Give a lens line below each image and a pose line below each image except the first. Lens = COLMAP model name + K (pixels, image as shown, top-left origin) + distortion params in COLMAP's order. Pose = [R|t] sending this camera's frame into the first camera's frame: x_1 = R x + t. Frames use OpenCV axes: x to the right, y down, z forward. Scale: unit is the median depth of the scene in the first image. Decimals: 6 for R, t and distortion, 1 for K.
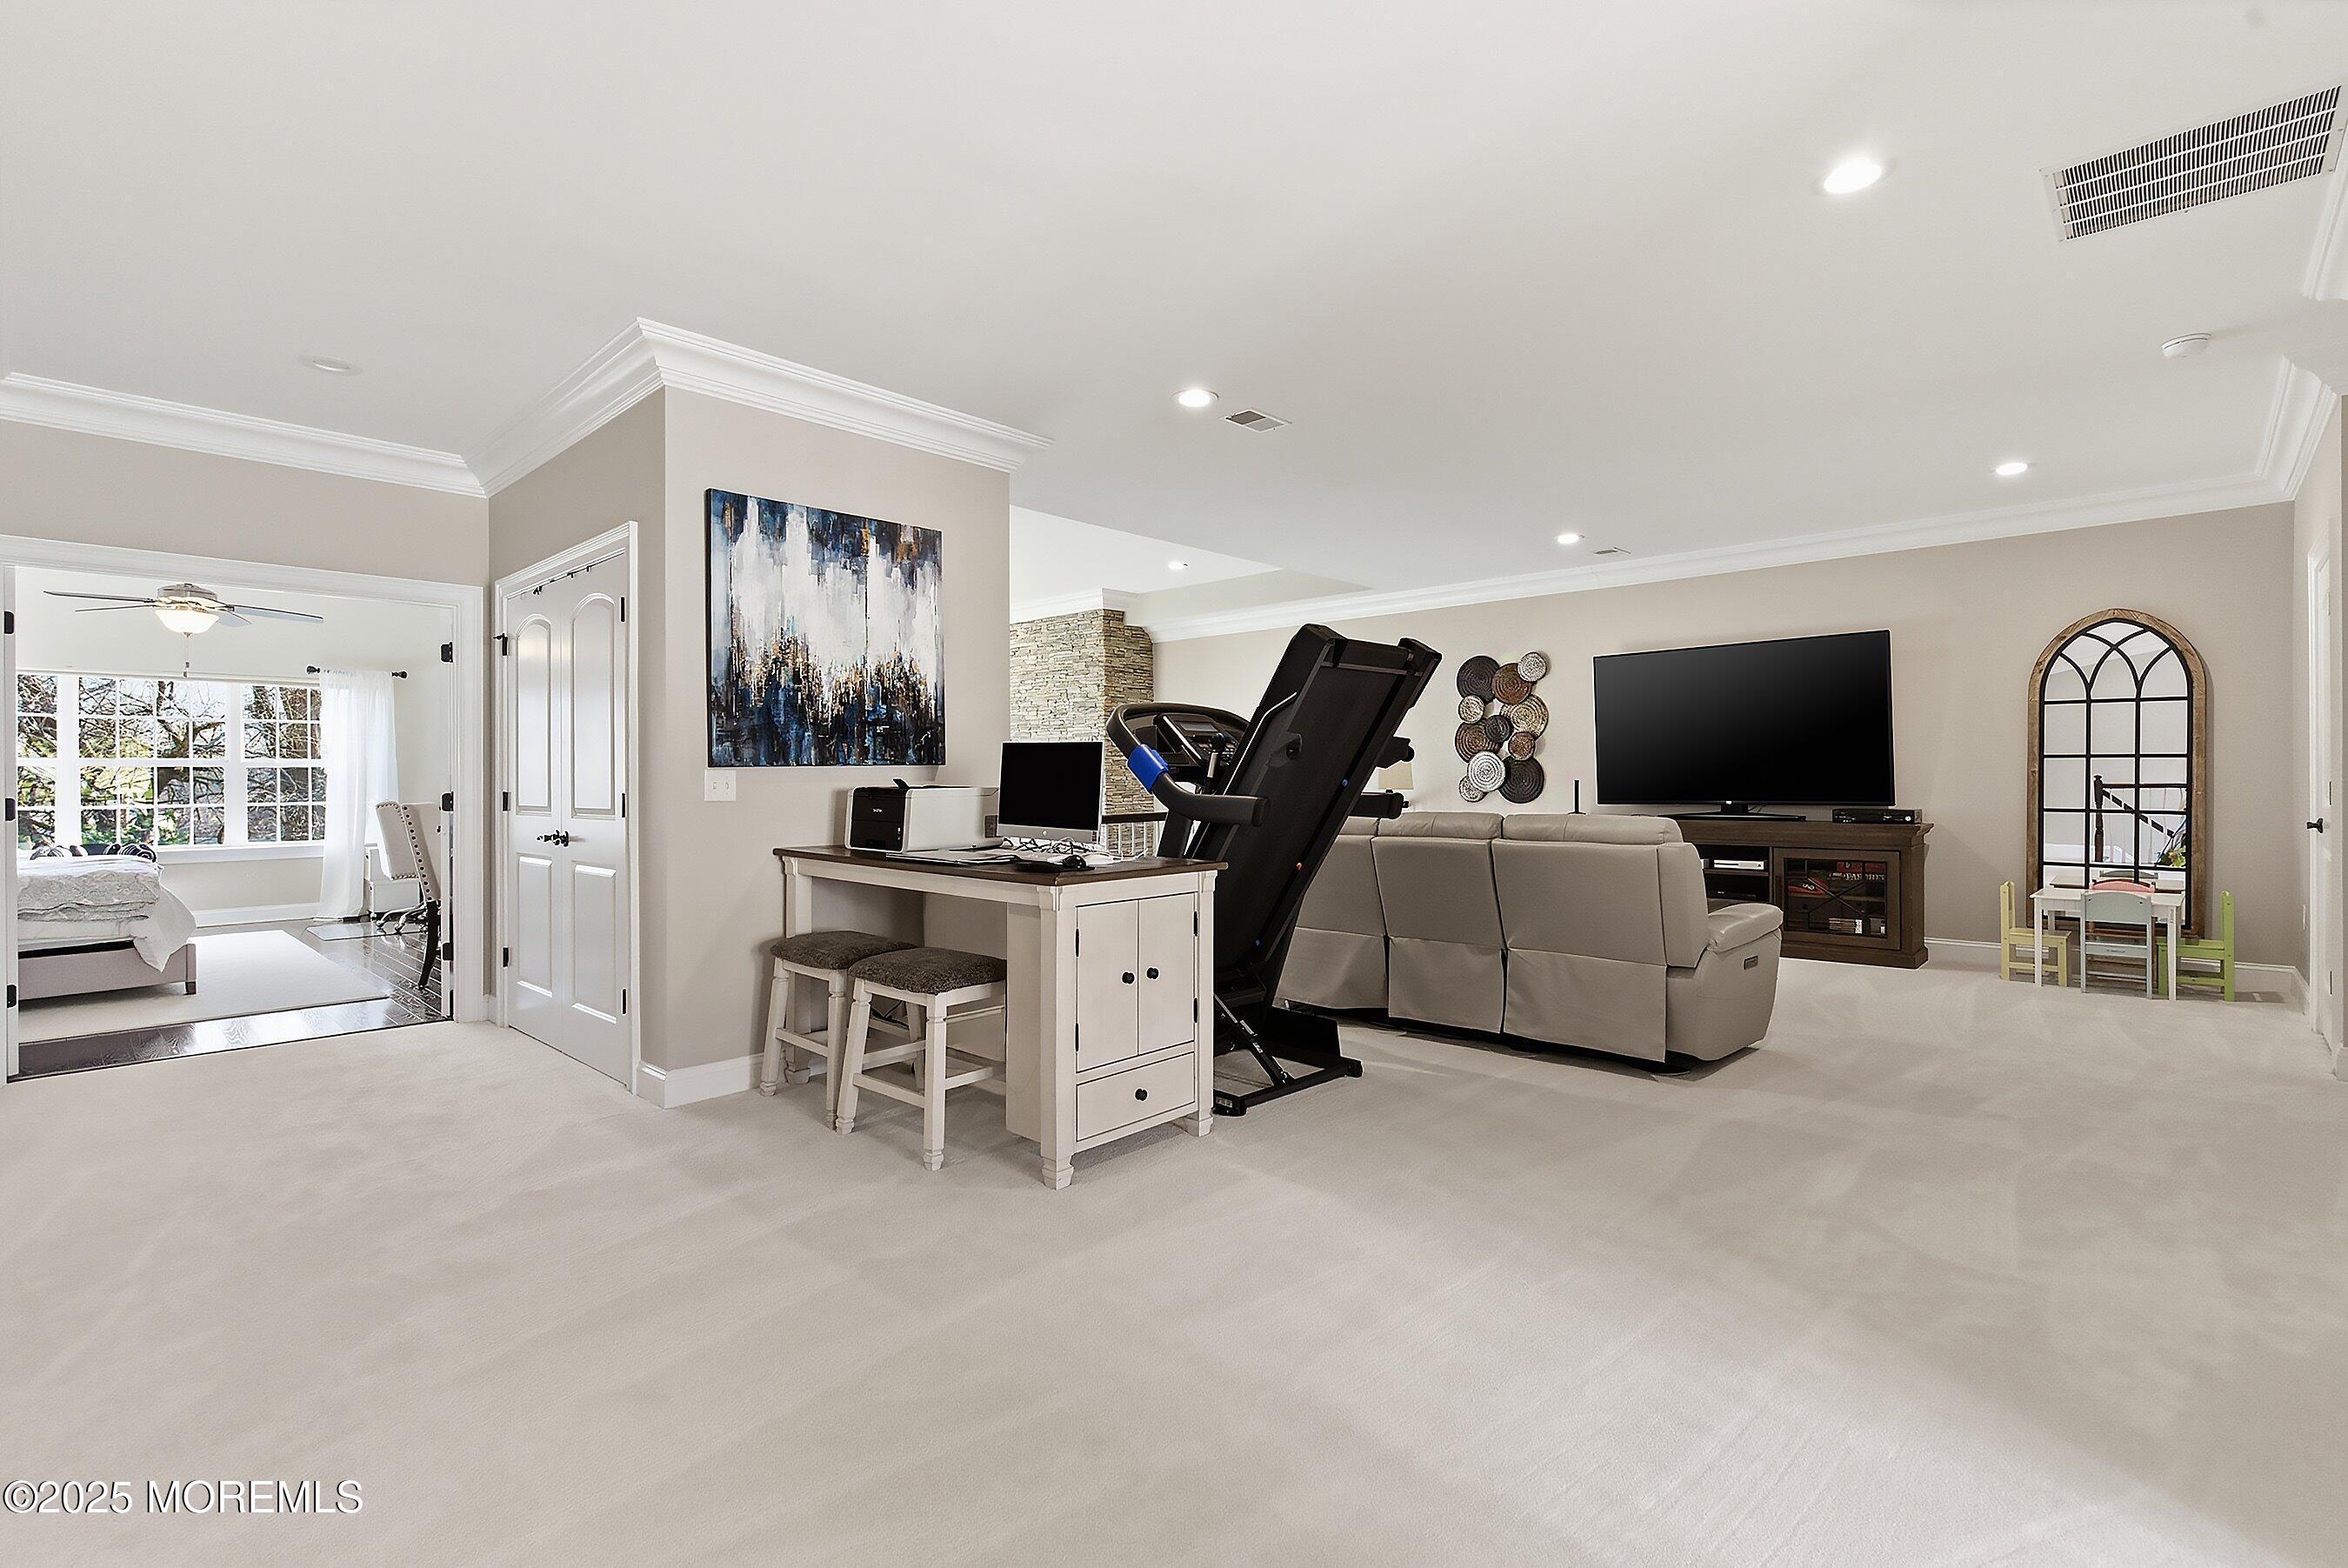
lens RADIAL K [[1074.8, 0, 1161.5], [0, 1074.8, 780.0], [0, 0, 1]] dist [-0.001700, -0.000444]
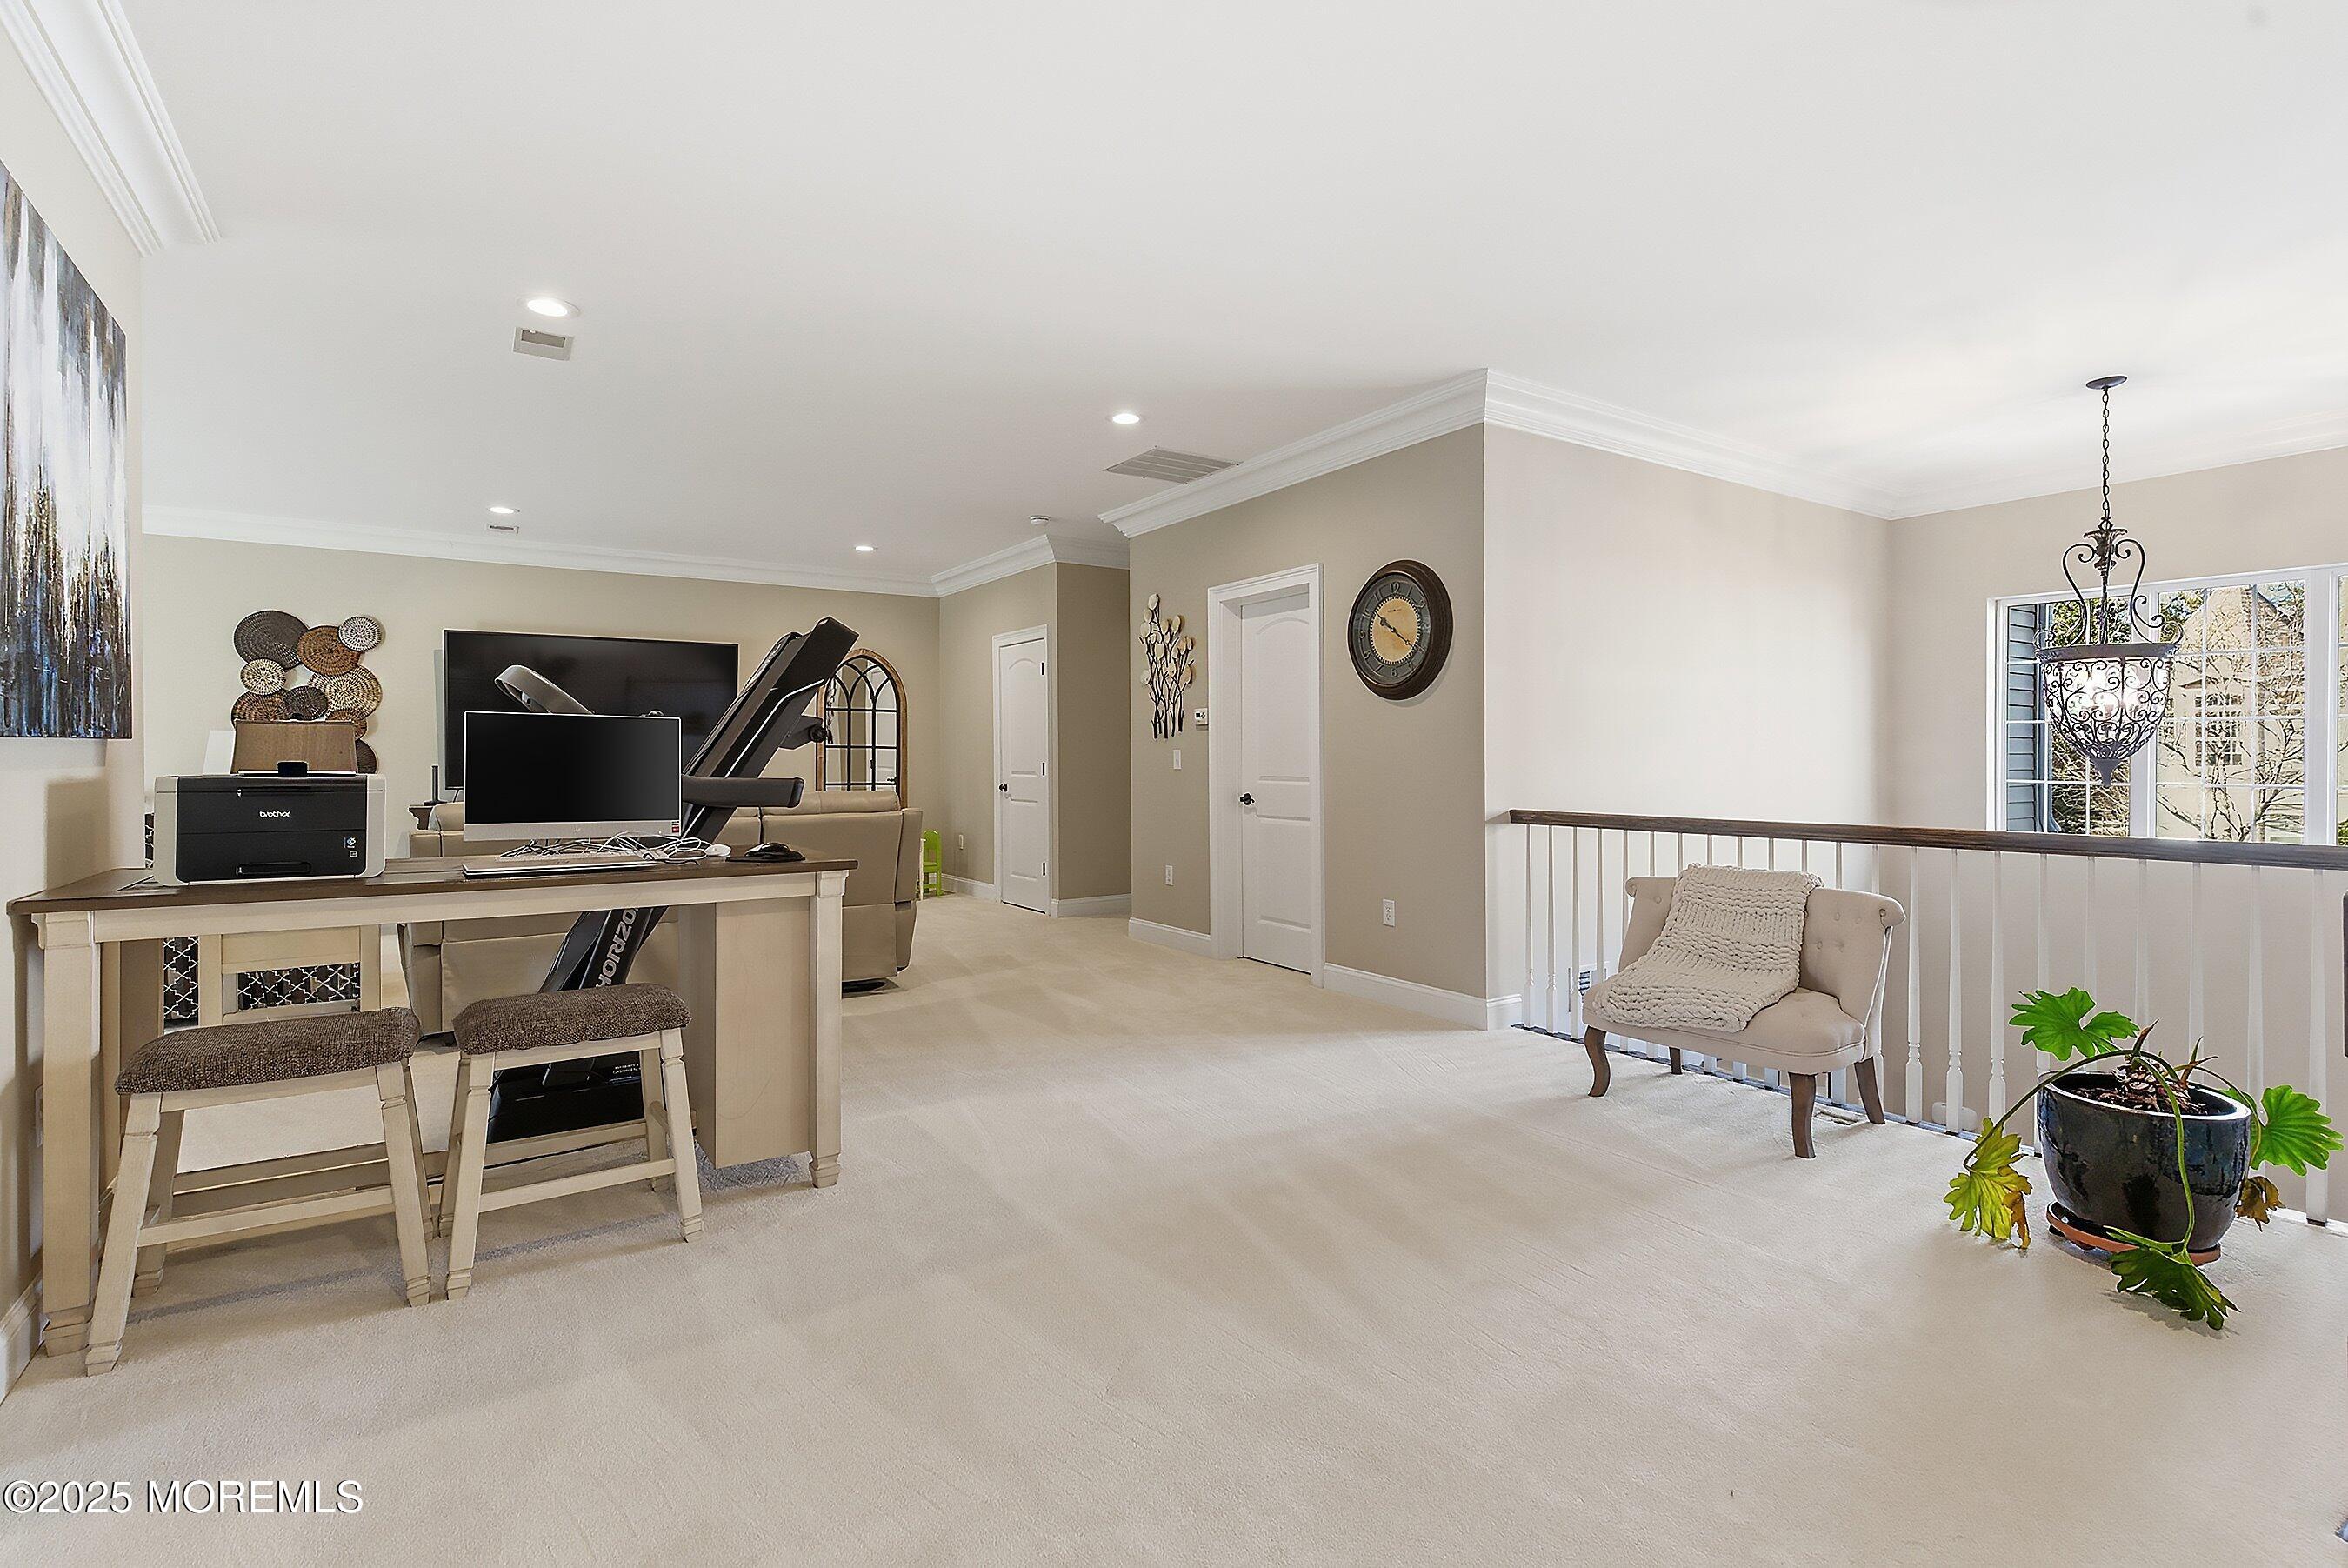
lens RADIAL K [[1087.4, 0, 1165.5], [0, 1087.4, 781.8], [0, 0, 1]] dist [-0.000958, -0.000128]
pose [[0.222649, -0.018329, 0.974726, -0.498243], [0.003634, 0.999832, 0.017971, 0.000105], [-0.974892, -0.000459, 0.222678, 0.247793]]
